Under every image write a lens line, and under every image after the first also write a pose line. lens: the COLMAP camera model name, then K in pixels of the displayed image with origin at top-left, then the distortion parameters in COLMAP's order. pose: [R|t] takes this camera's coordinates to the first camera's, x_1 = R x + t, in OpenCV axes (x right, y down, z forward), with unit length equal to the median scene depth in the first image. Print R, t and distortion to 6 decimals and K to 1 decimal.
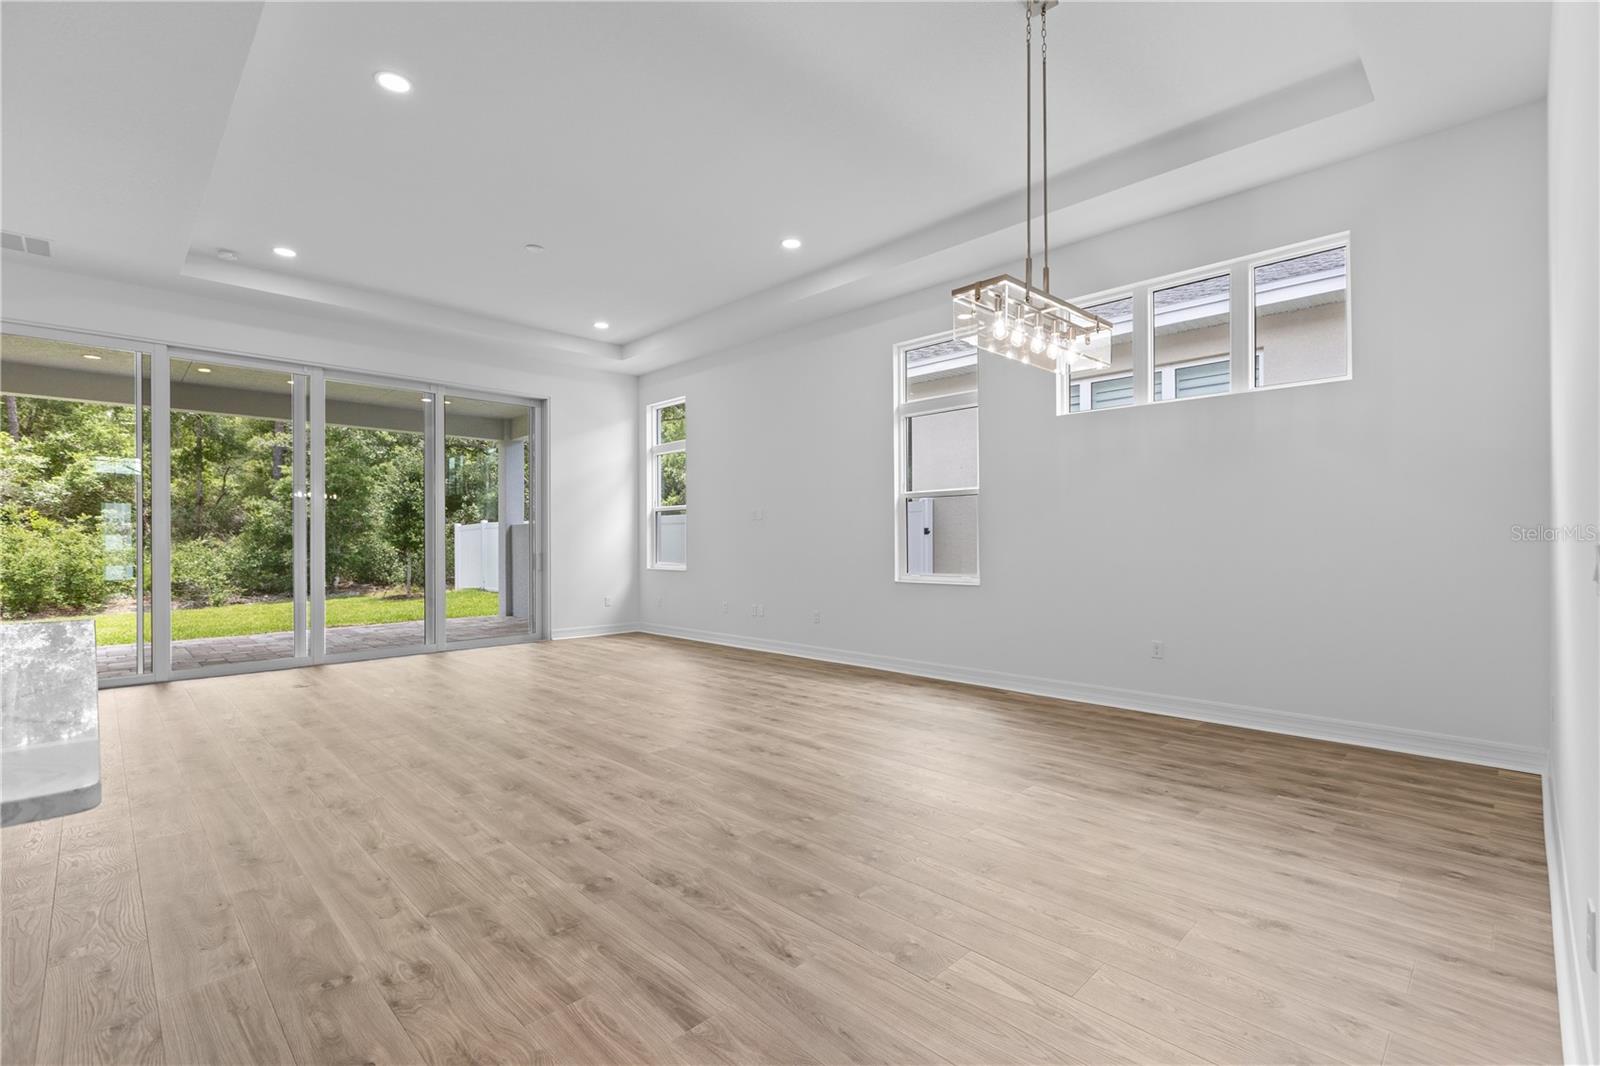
lens RADIAL K [[714.4, 0, 801.2], [0, 714.4, 536.3], [0, 0, 1]] dist [0.005546, -0.002600]
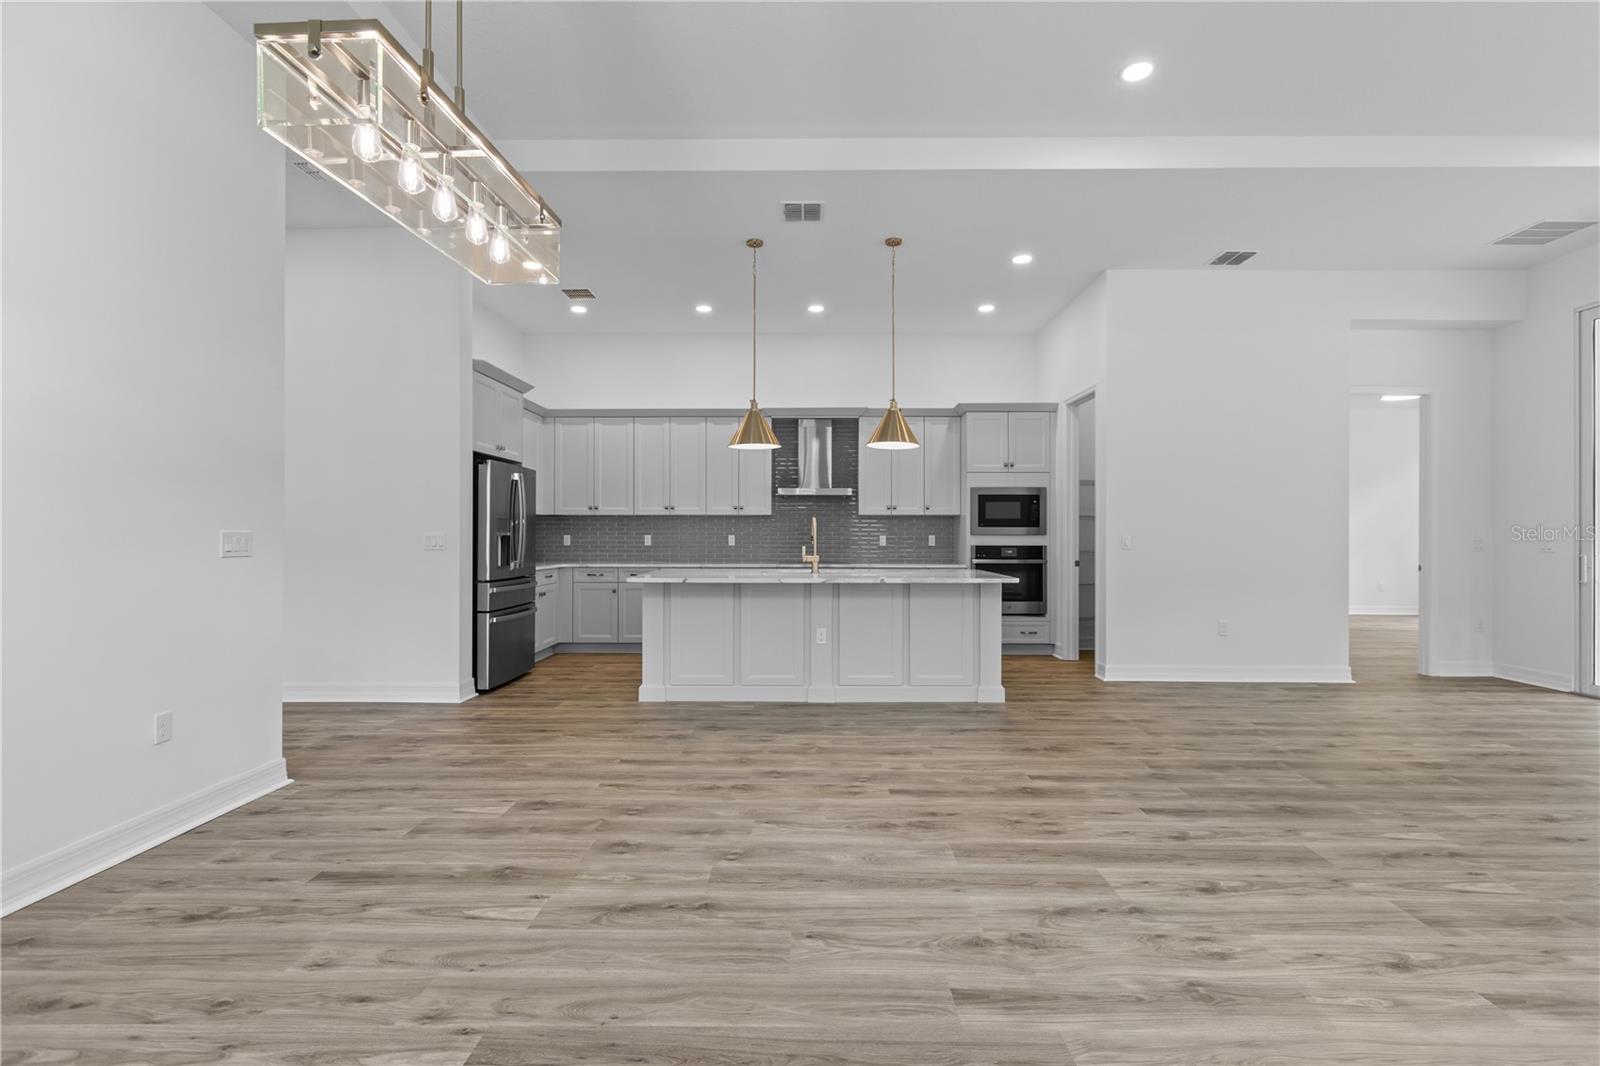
lens RADIAL K [[714.4, 0, 810.7], [0, 714.4, 531.5], [0, 0, 1]] dist [0.005546, -0.002600]
pose [[-0.707599, -0.001238, -0.706613, 0.394068], [0.005636, 0.999957, -0.007396, 0.006075], [0.706592, -0.009216, -0.707561, 1.199395]]
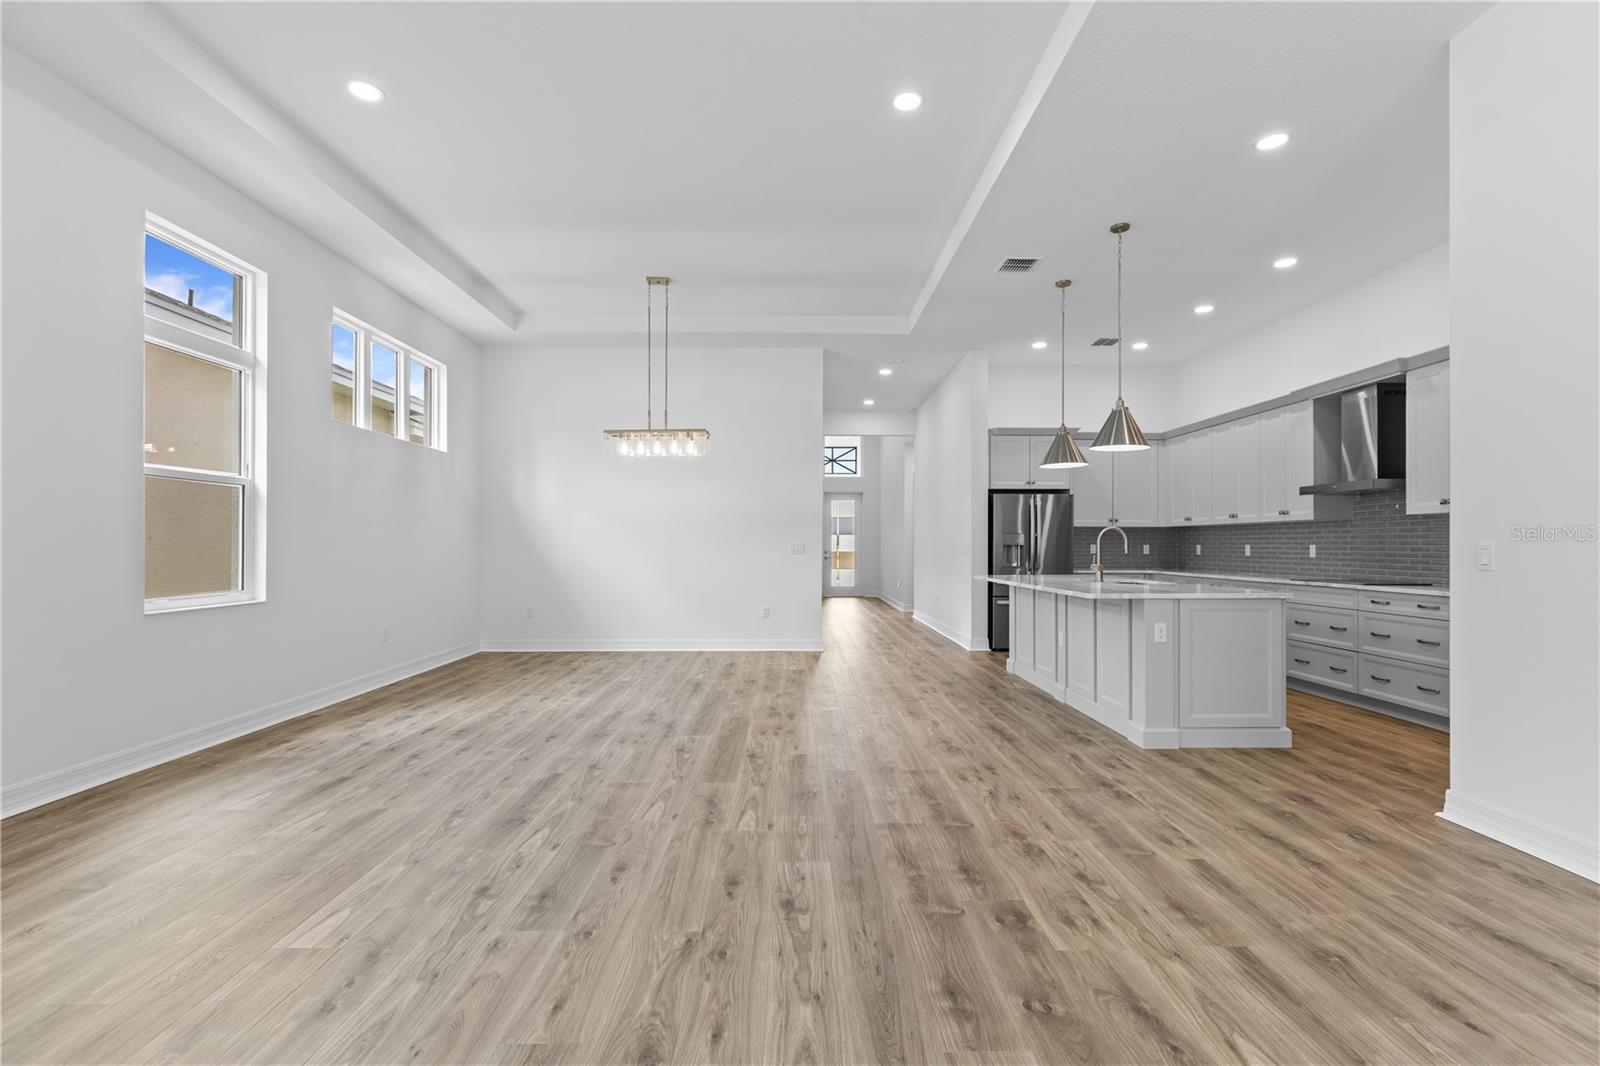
lens RADIAL K [[714.4, 0, 806.0], [0, 714.4, 539.9], [0, 0, 1]] dist [0.005546, -0.002600]
pose [[-0.727235, 0.007915, 0.686343, -1.015997], [-0.002468, 0.999897, -0.014147, 0.014549], [-0.686384, -0.011982, -0.727140, 1.609637]]
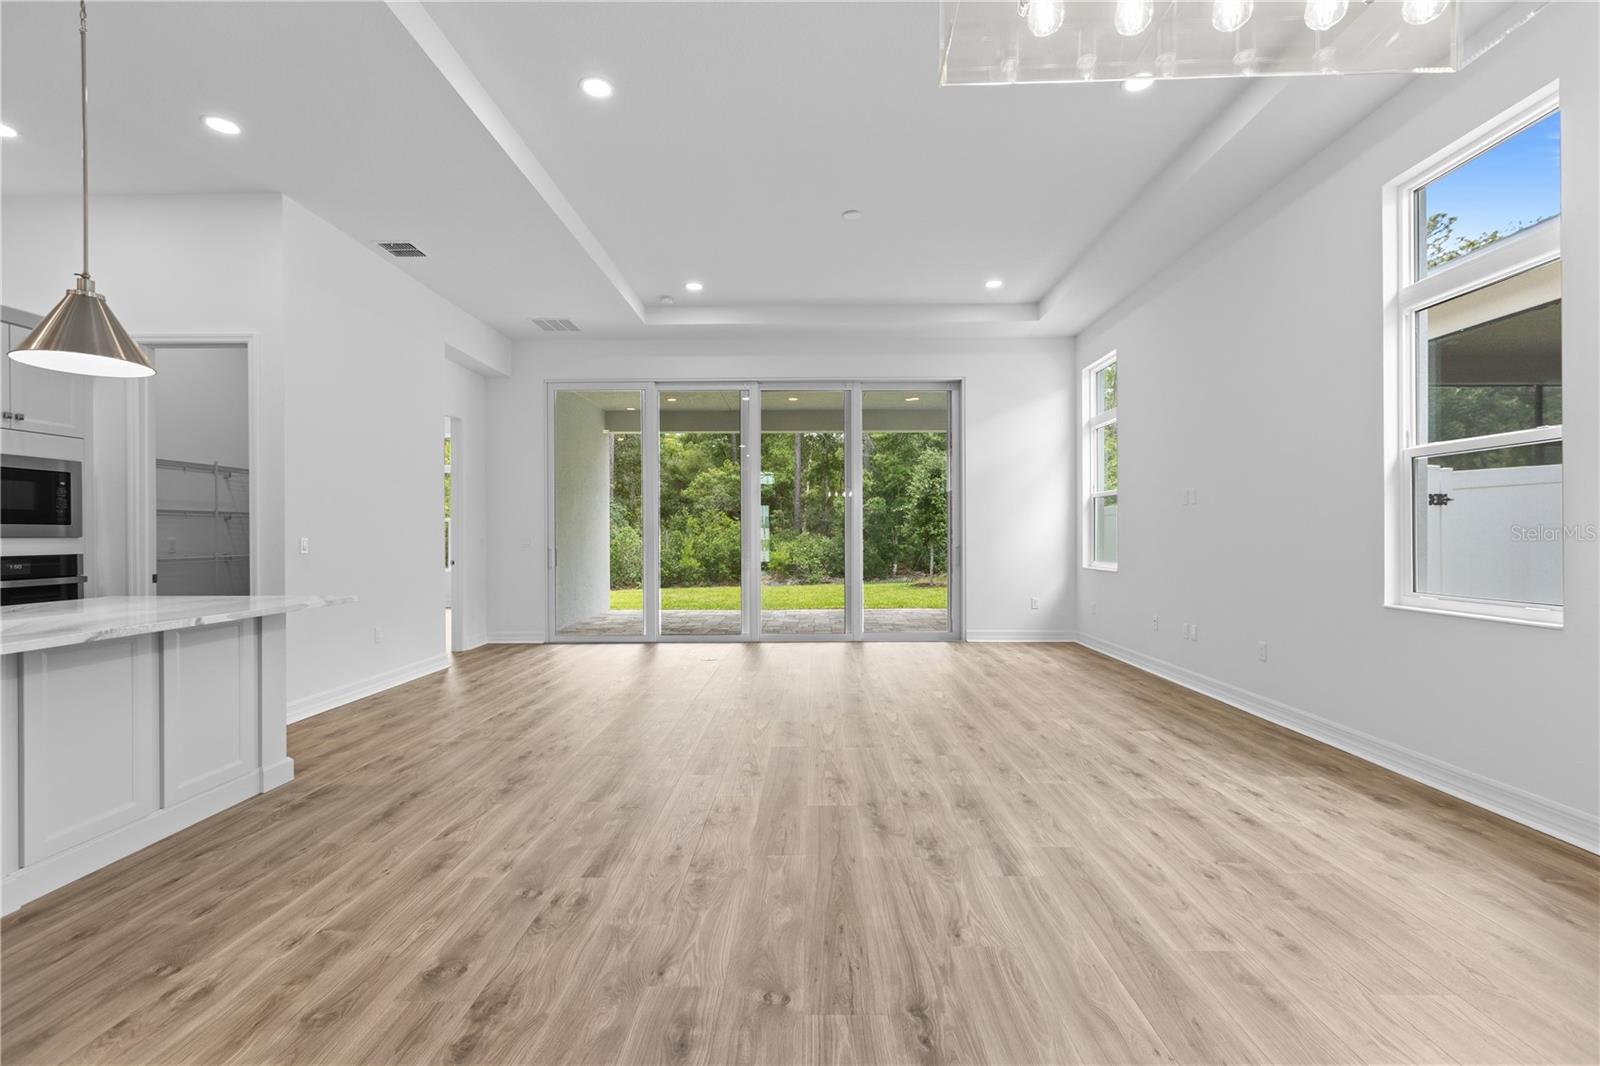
lens RADIAL K [[714.4, 0, 805.7], [0, 714.4, 533.1], [0, 0, 1]] dist [0.005546, -0.002600]
pose [[0.702566, -0.000539, -0.711619, 0.323988], [0.006153, 0.999967, 0.005318, 0.000017], [0.711592, -0.008115, 0.702546, 0.424358]]
